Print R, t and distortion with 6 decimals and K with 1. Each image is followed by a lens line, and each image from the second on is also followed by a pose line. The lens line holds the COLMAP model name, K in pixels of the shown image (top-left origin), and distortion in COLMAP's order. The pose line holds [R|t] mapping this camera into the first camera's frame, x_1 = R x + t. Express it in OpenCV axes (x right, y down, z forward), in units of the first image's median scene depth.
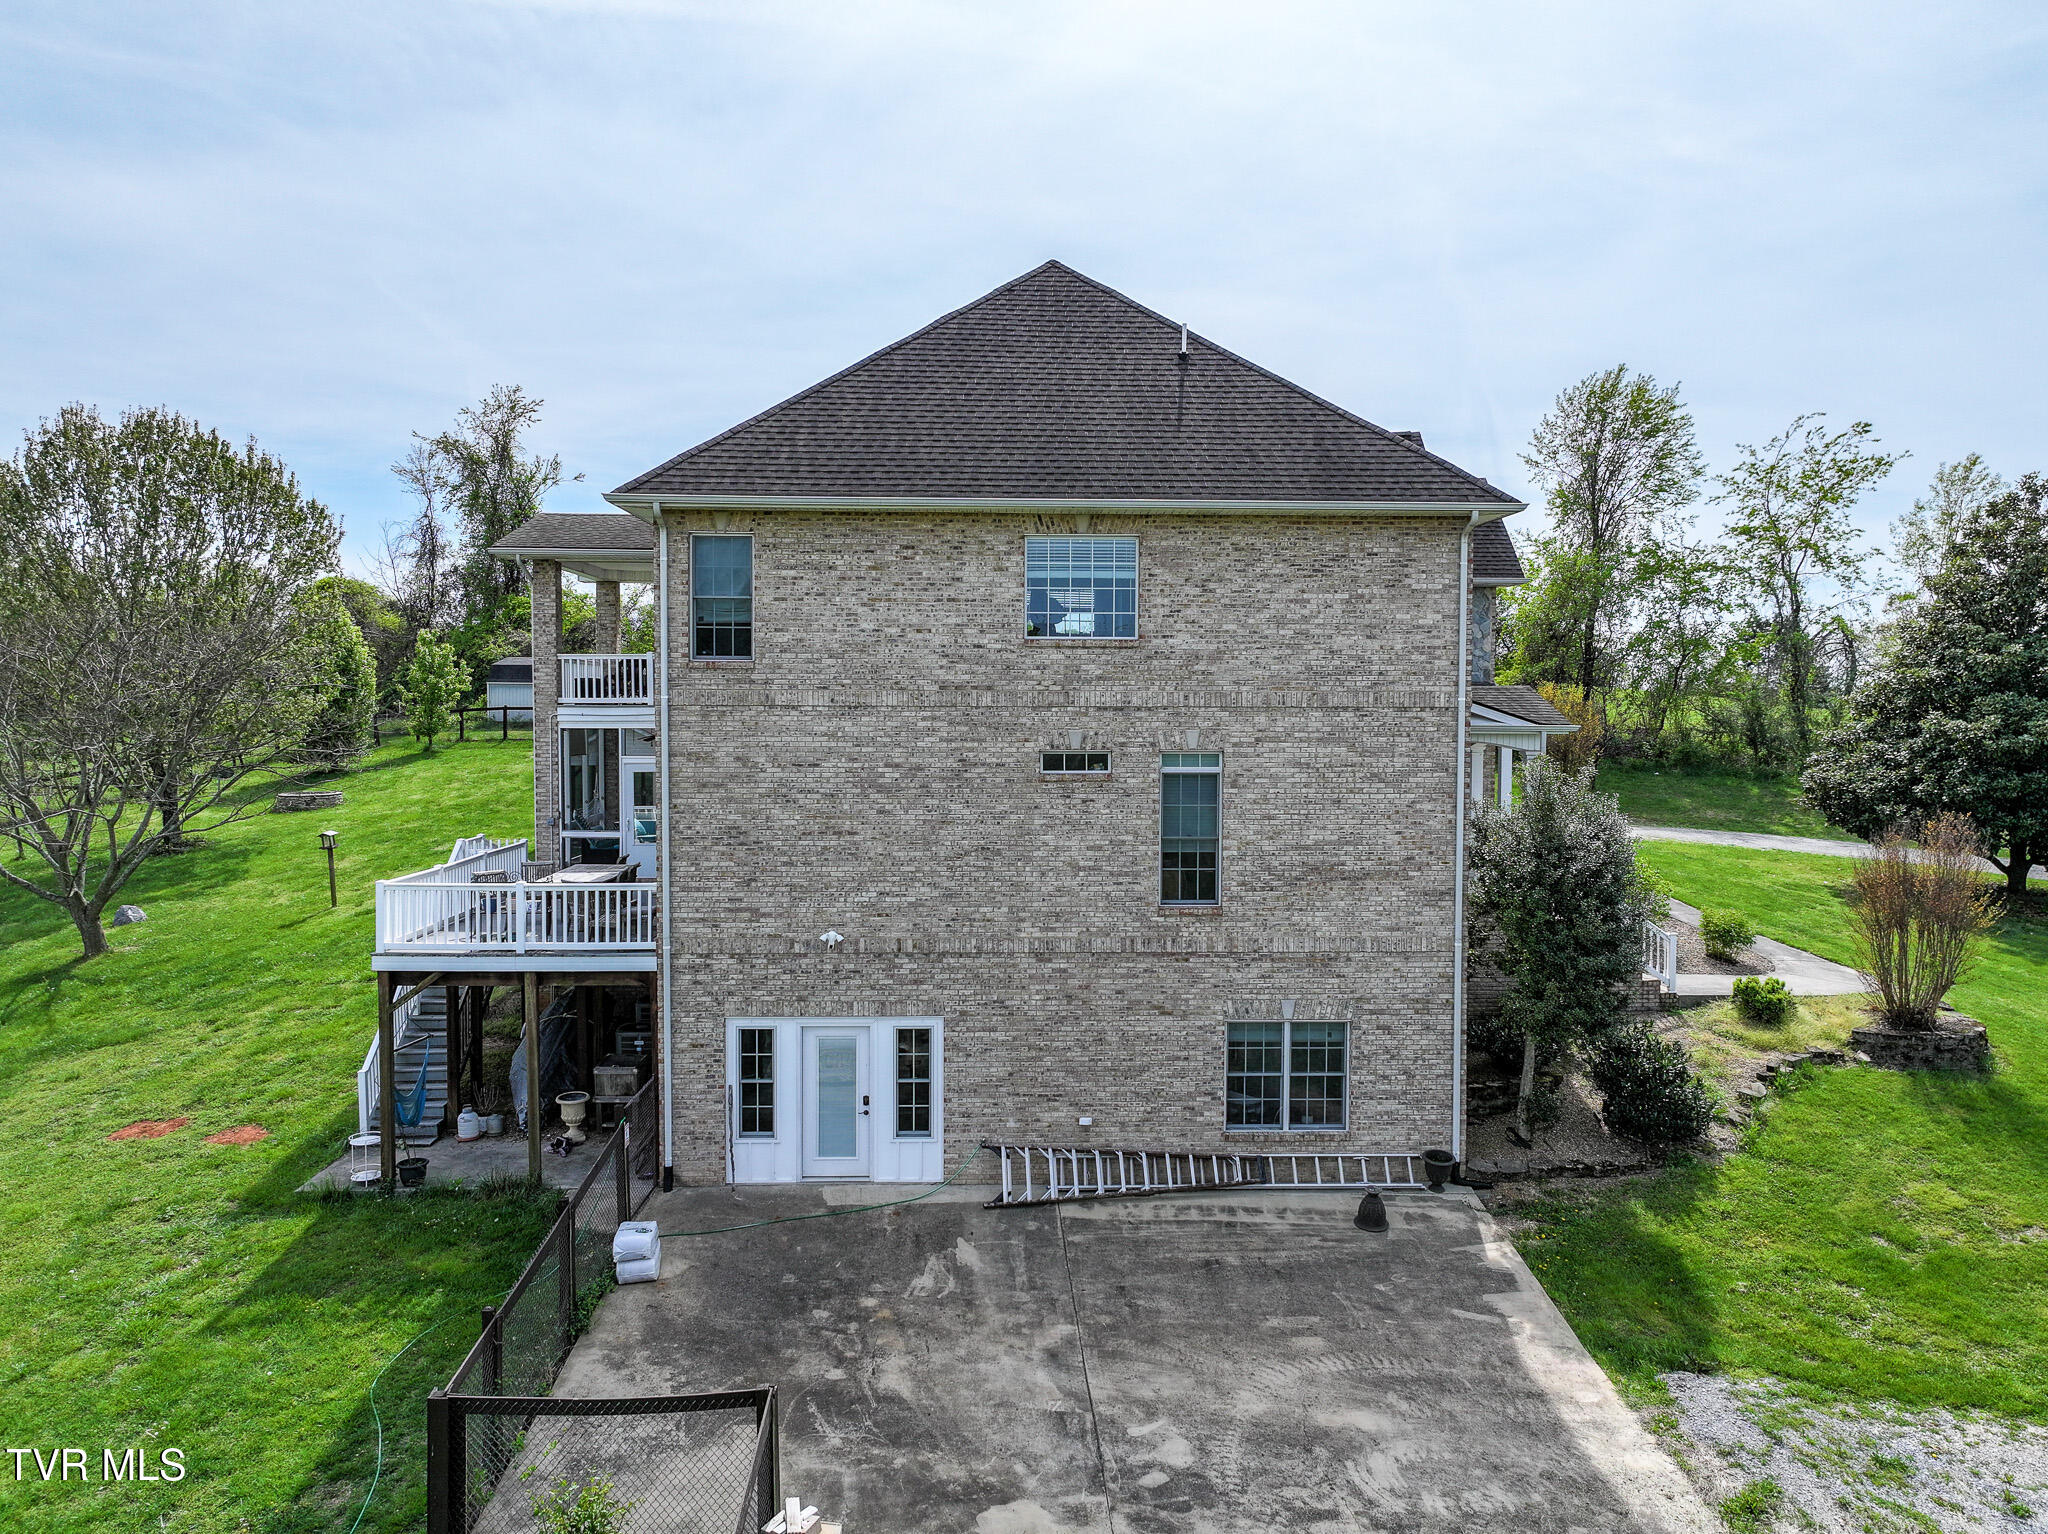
lens RADIAL K [[1441.9, 0, 1032.5], [0, 1441.9, 762.6], [0, 0, 1]] dist [0.006759, 0.008159]
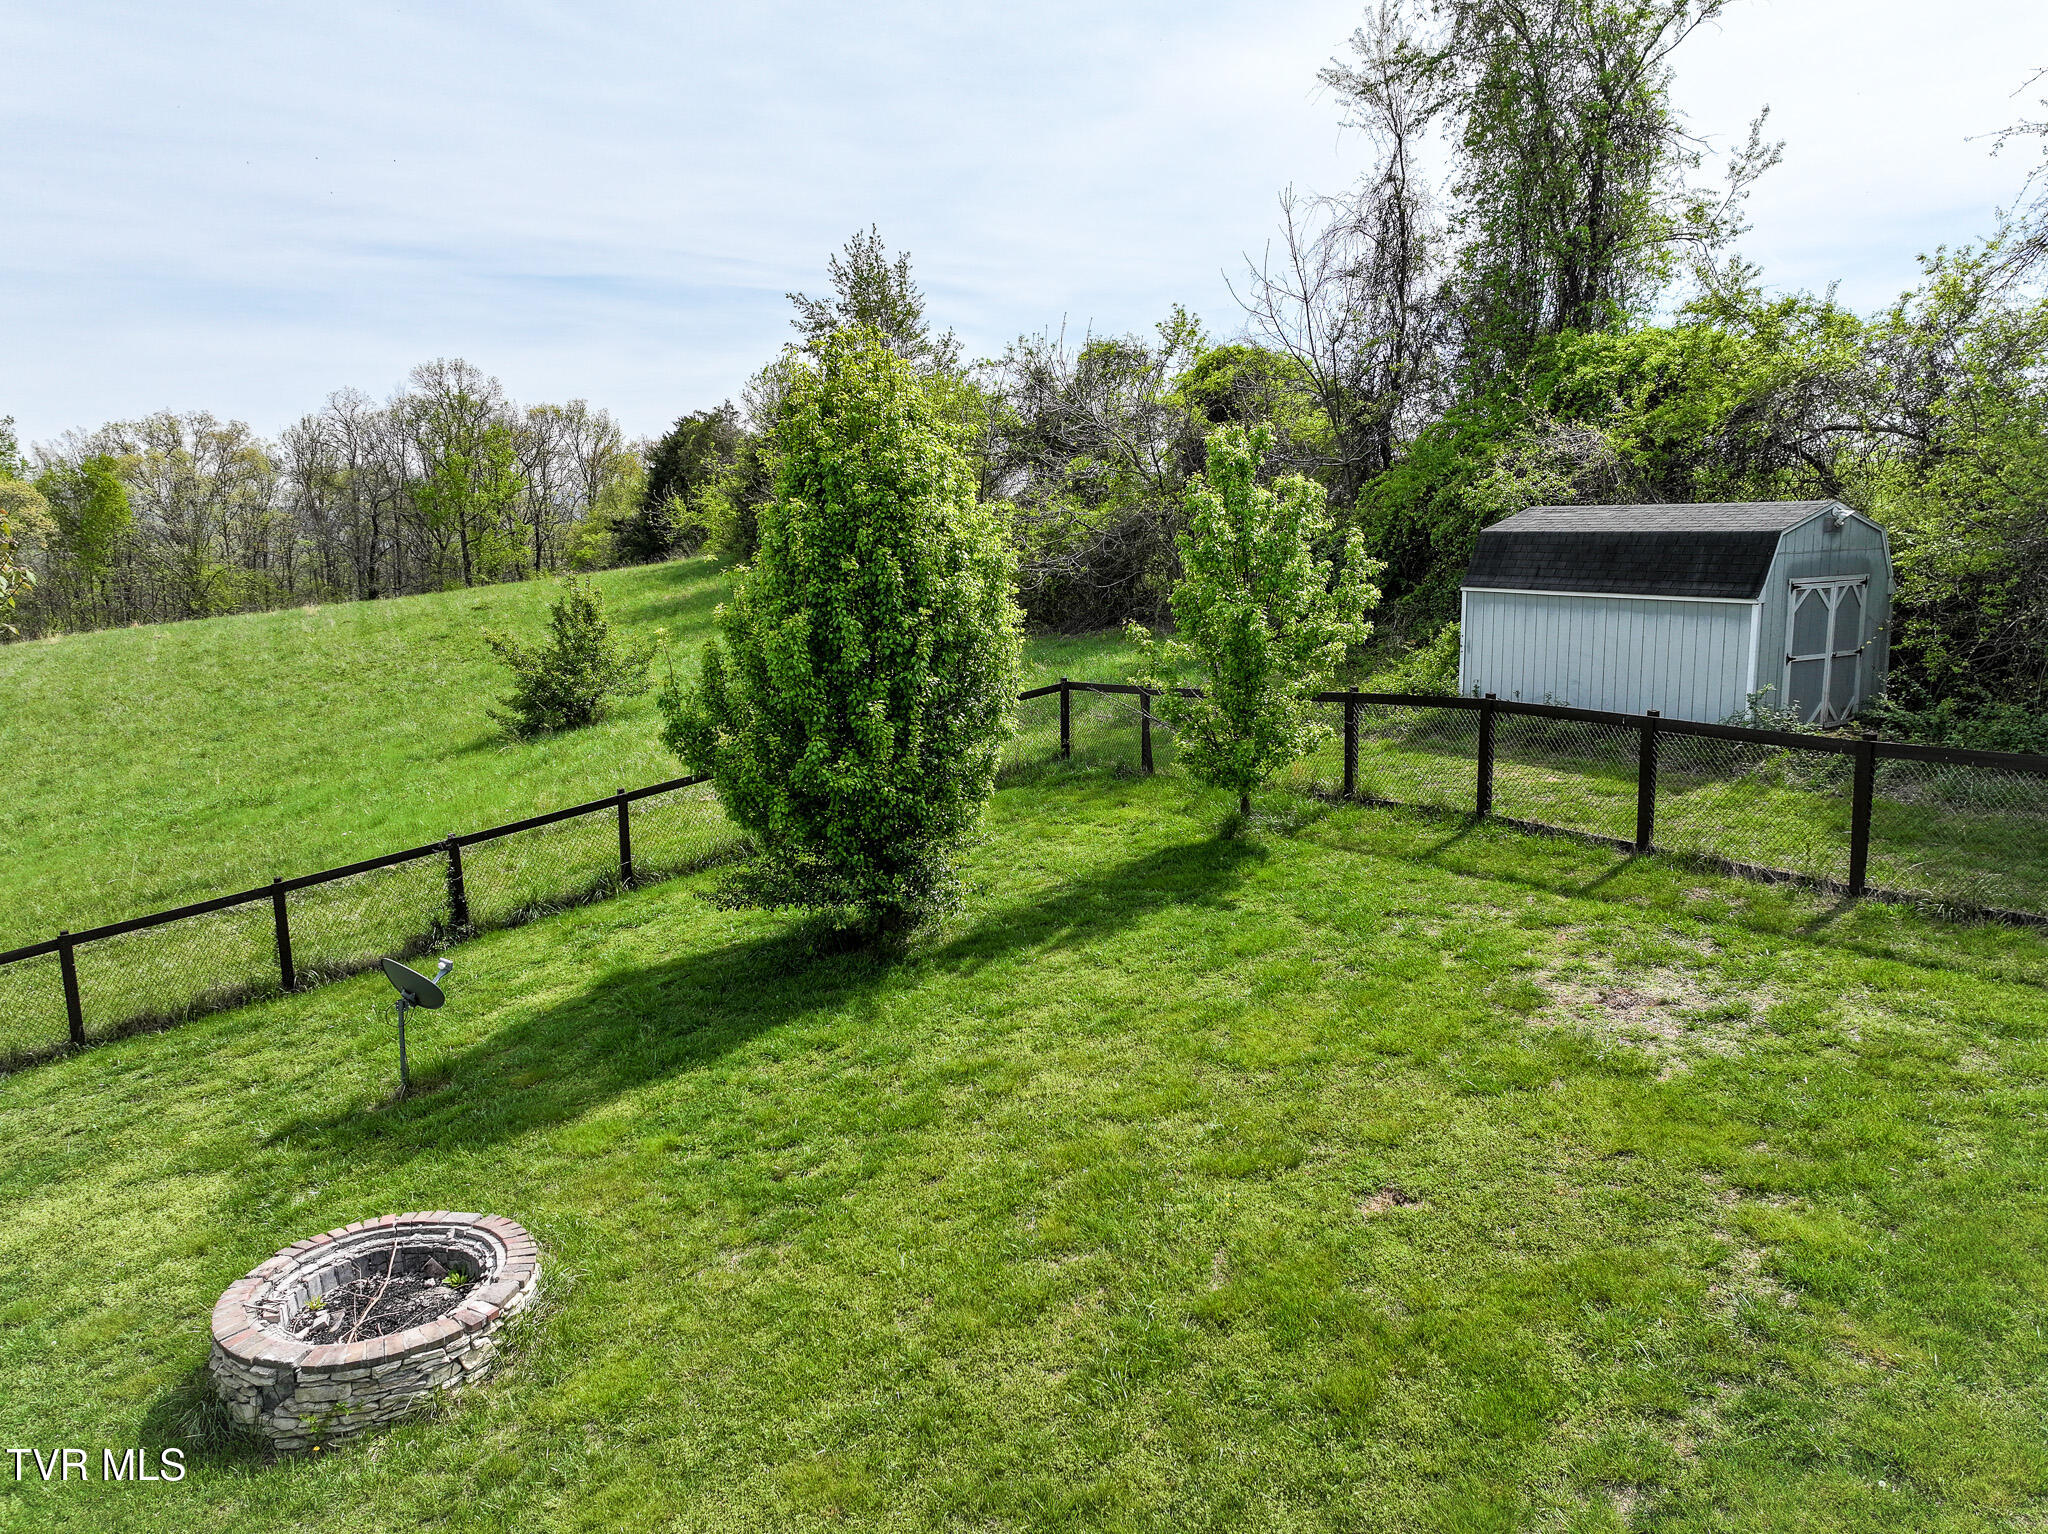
lens RADIAL K [[1441.9, 0, 1032.5], [0, 1441.9, 762.6], [0, 0, 1]] dist [0.006759, 0.008159]
pose [[0.752896, 0.091236, -0.651784, -0.864029], [-0.012691, 0.992173, 0.124224, -0.205350], [0.658017, -0.085256, 0.748161, 2.538896]]
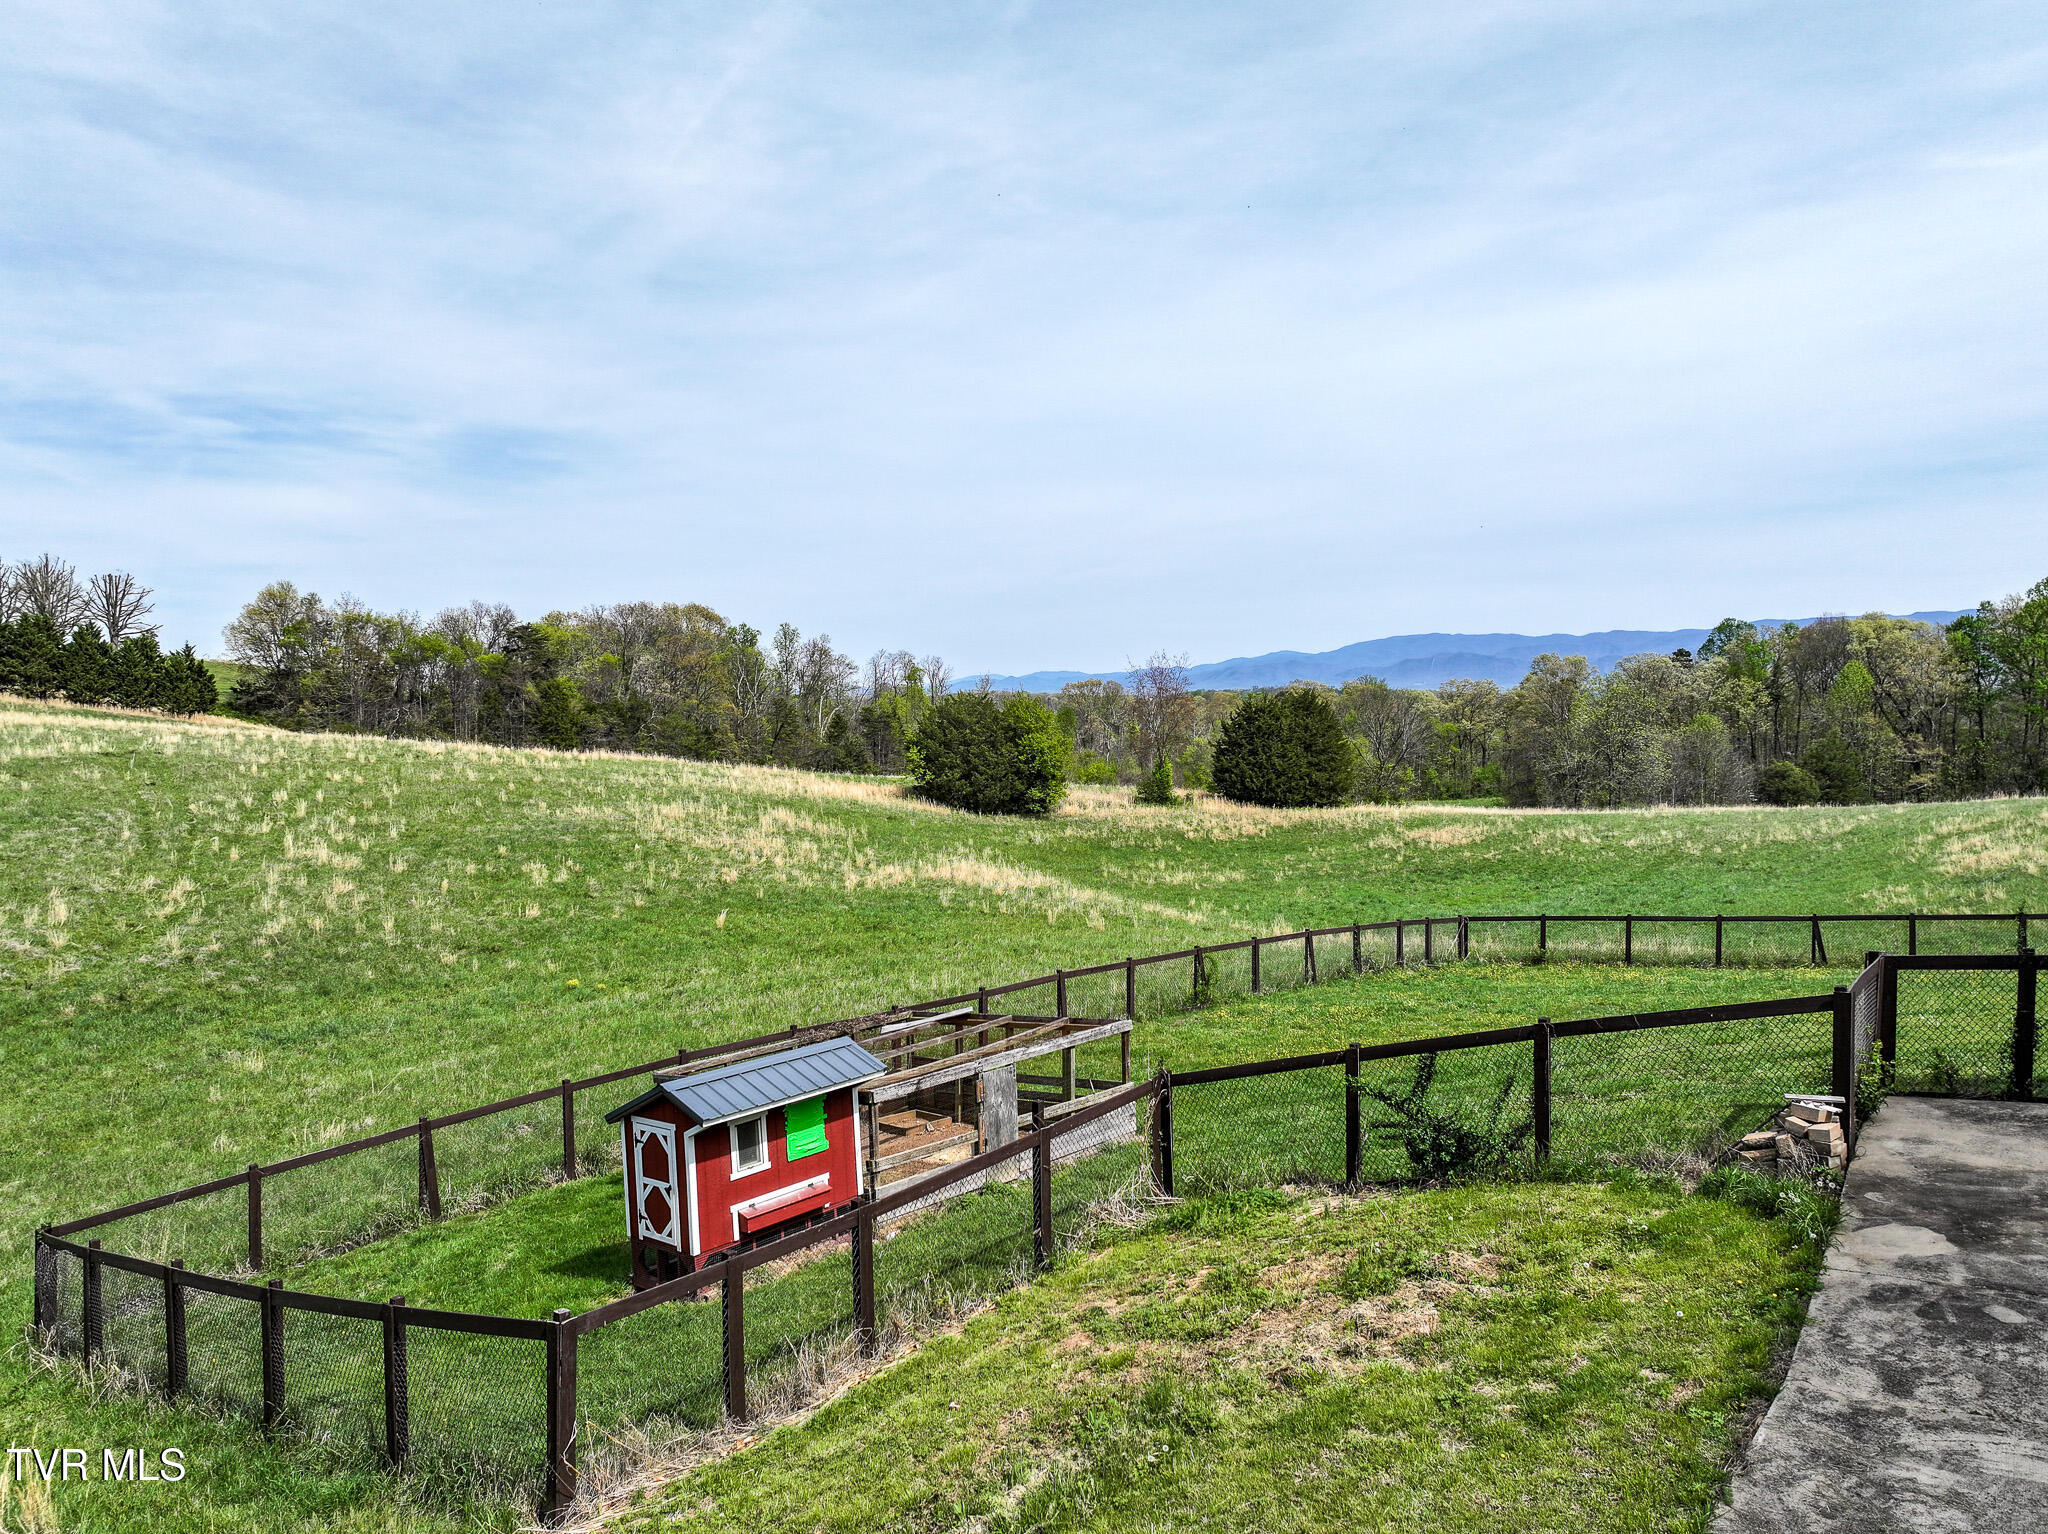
lens RADIAL K [[1441.9, 0, 1032.5], [0, 1441.9, 762.6], [0, 0, 1]] dist [0.006759, 0.008159]
pose [[-0.585361, 0.032863, -0.810106, 0.654928], [-0.026653, 0.997858, 0.059738, 0.127671], [0.810335, 0.056560, -0.583231, 0.692982]]
